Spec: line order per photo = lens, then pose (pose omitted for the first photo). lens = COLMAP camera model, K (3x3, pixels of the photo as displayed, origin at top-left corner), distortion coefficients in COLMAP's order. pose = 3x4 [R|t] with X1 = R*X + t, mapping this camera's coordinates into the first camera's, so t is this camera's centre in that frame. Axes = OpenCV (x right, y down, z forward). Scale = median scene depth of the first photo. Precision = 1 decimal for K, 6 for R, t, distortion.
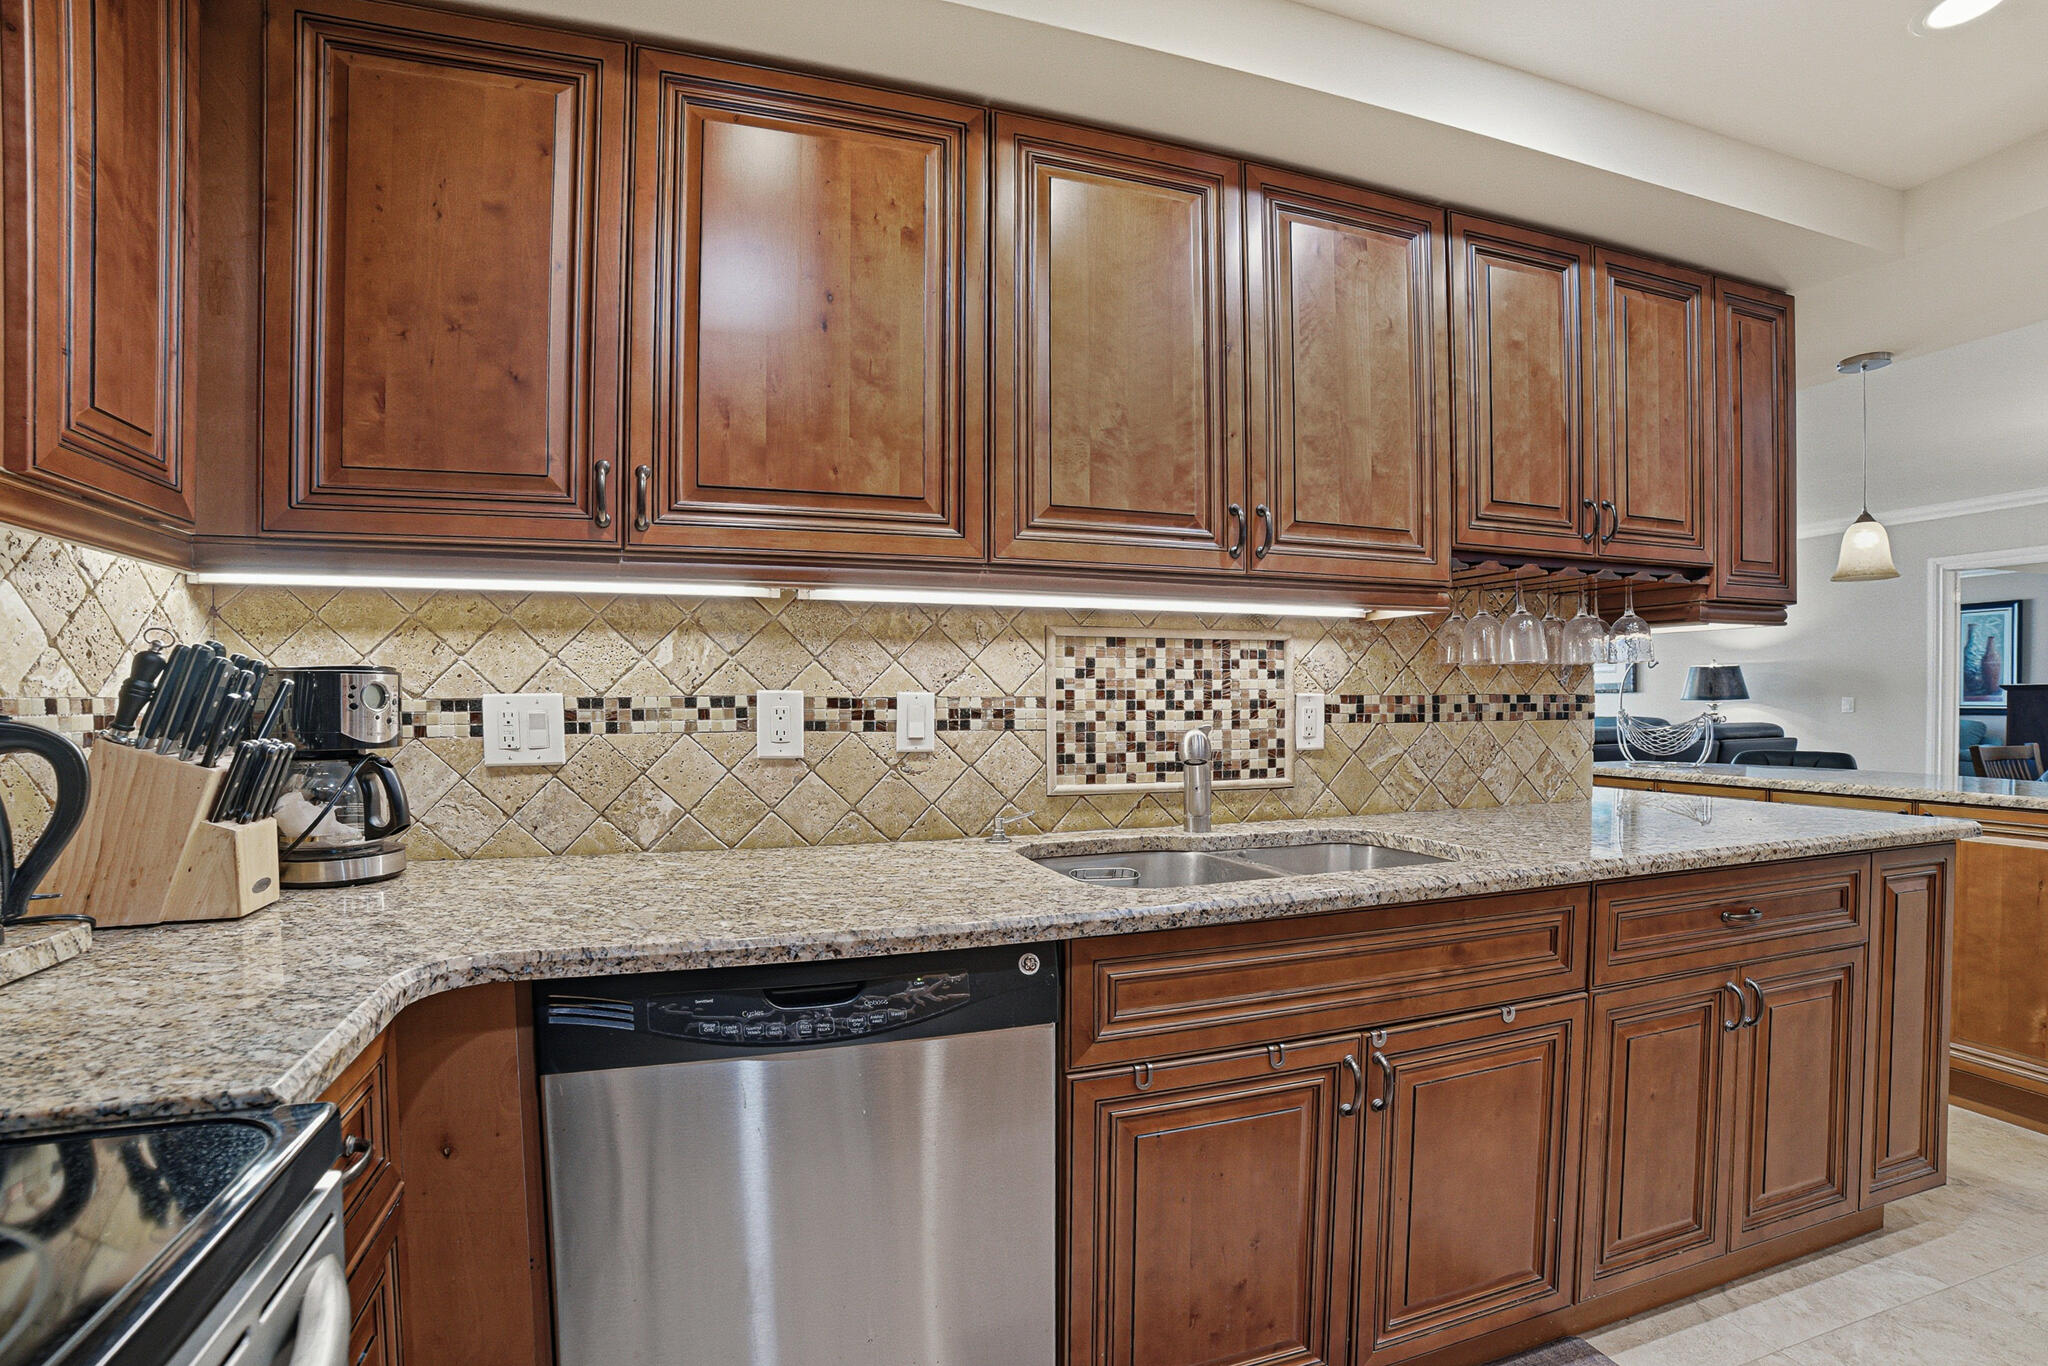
lens RADIAL K [[934.8, 0, 795.8], [0, 934.8, 681.7], [0, 0, 1]] dist [-0.053421, 0.000755]
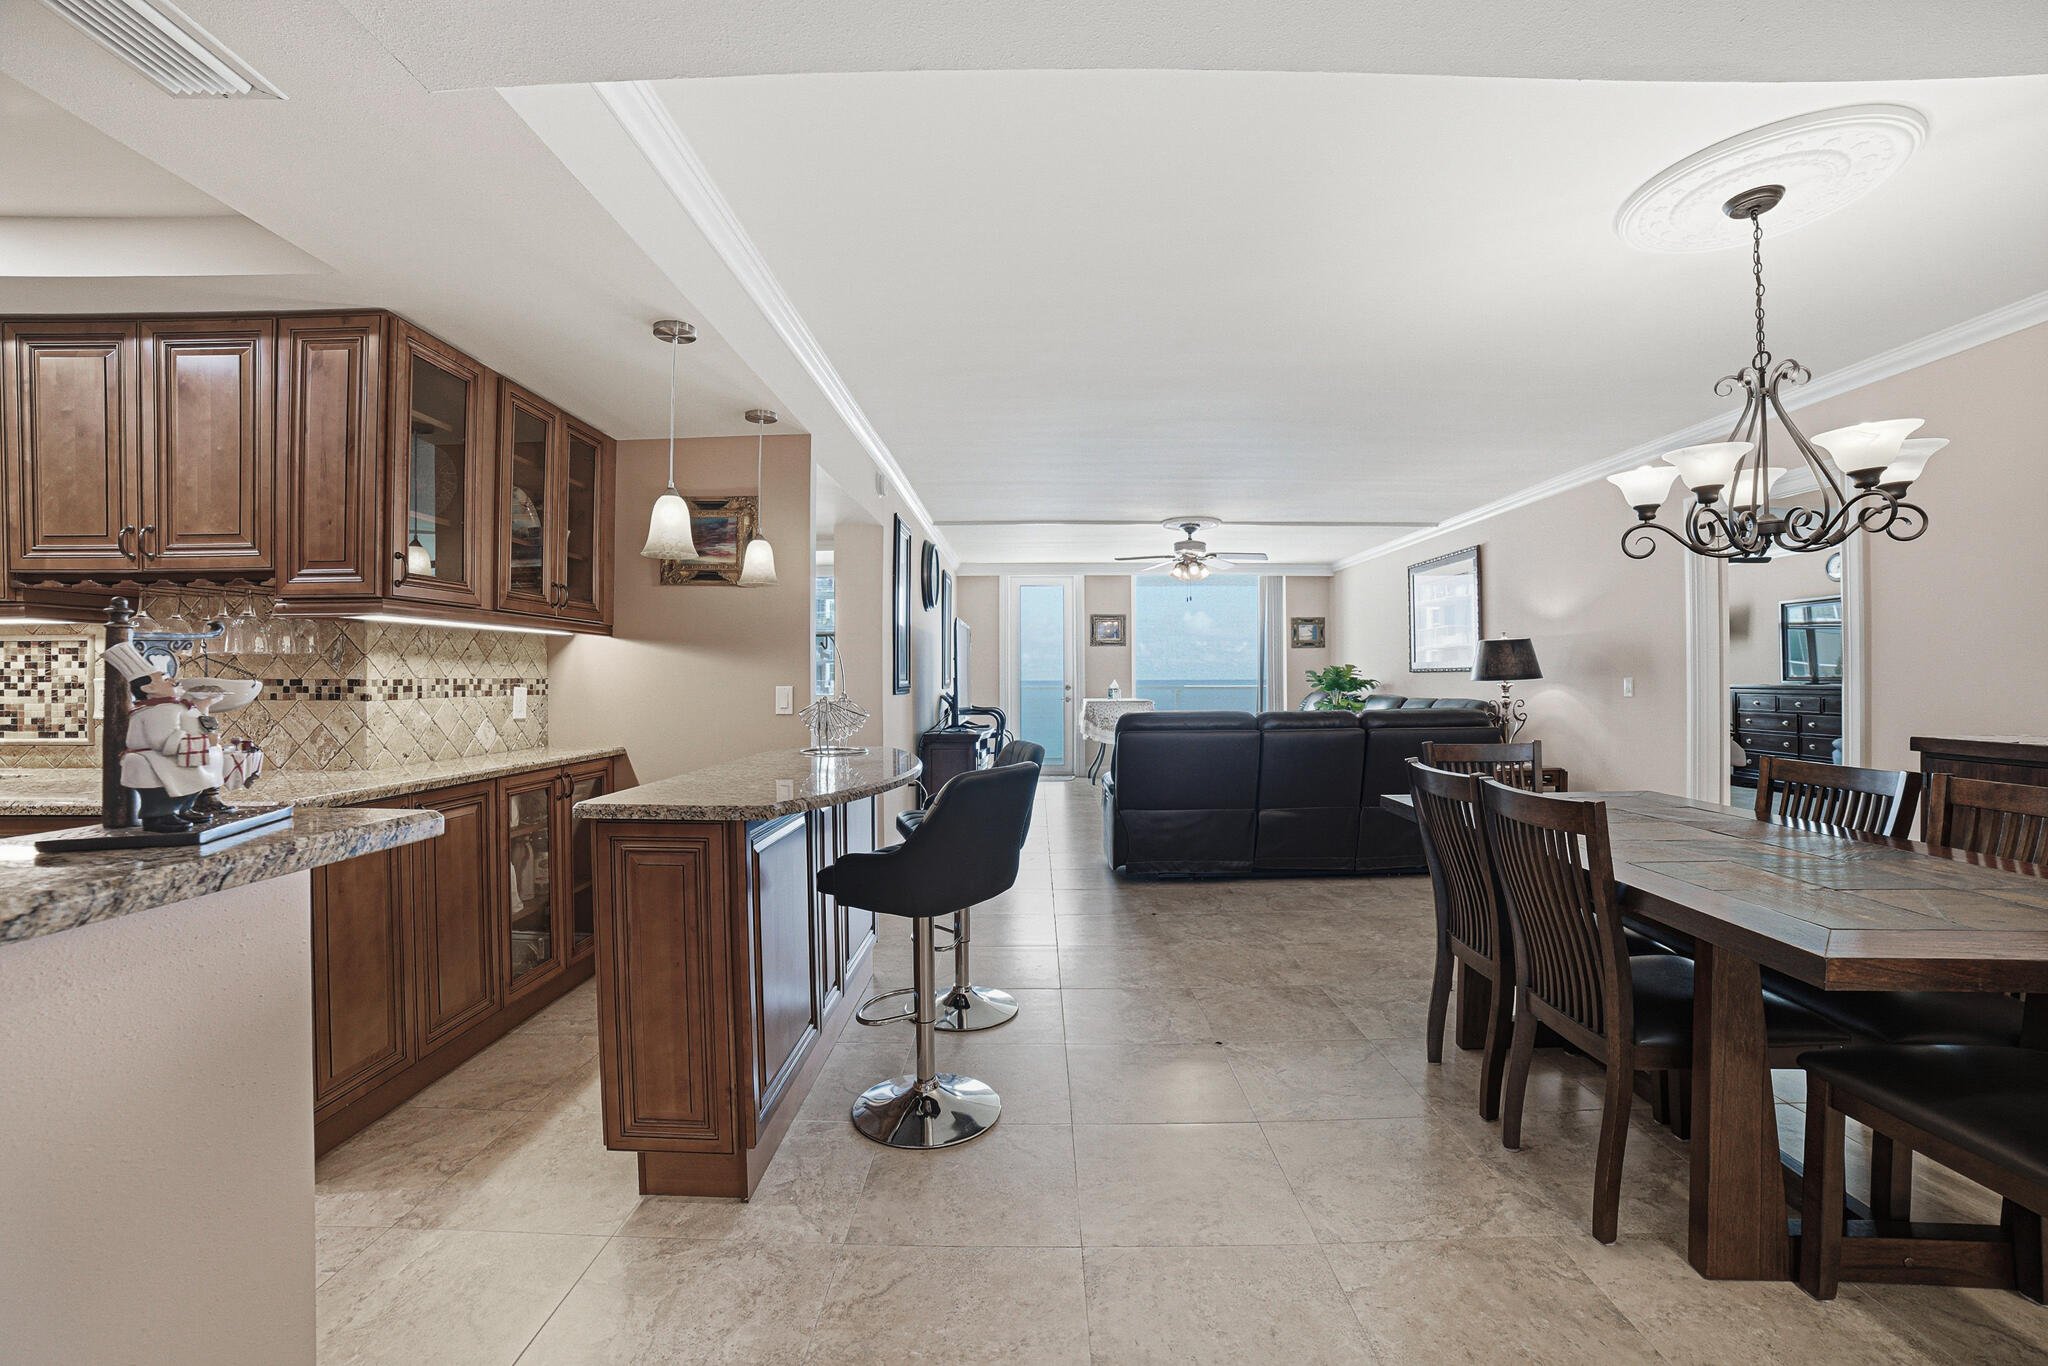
lens RADIAL K [[872.4, 0, 1079.8], [0, 872.4, 678.3], [0, 0, 1]] dist [-0.086719, 0.027213]
pose [[0.944968, 0.001688, -0.327158, 2.392401], [0.006664, 0.999680, 0.024406, -0.007502], [0.327094, -0.025243, 0.944655, 0.328149]]
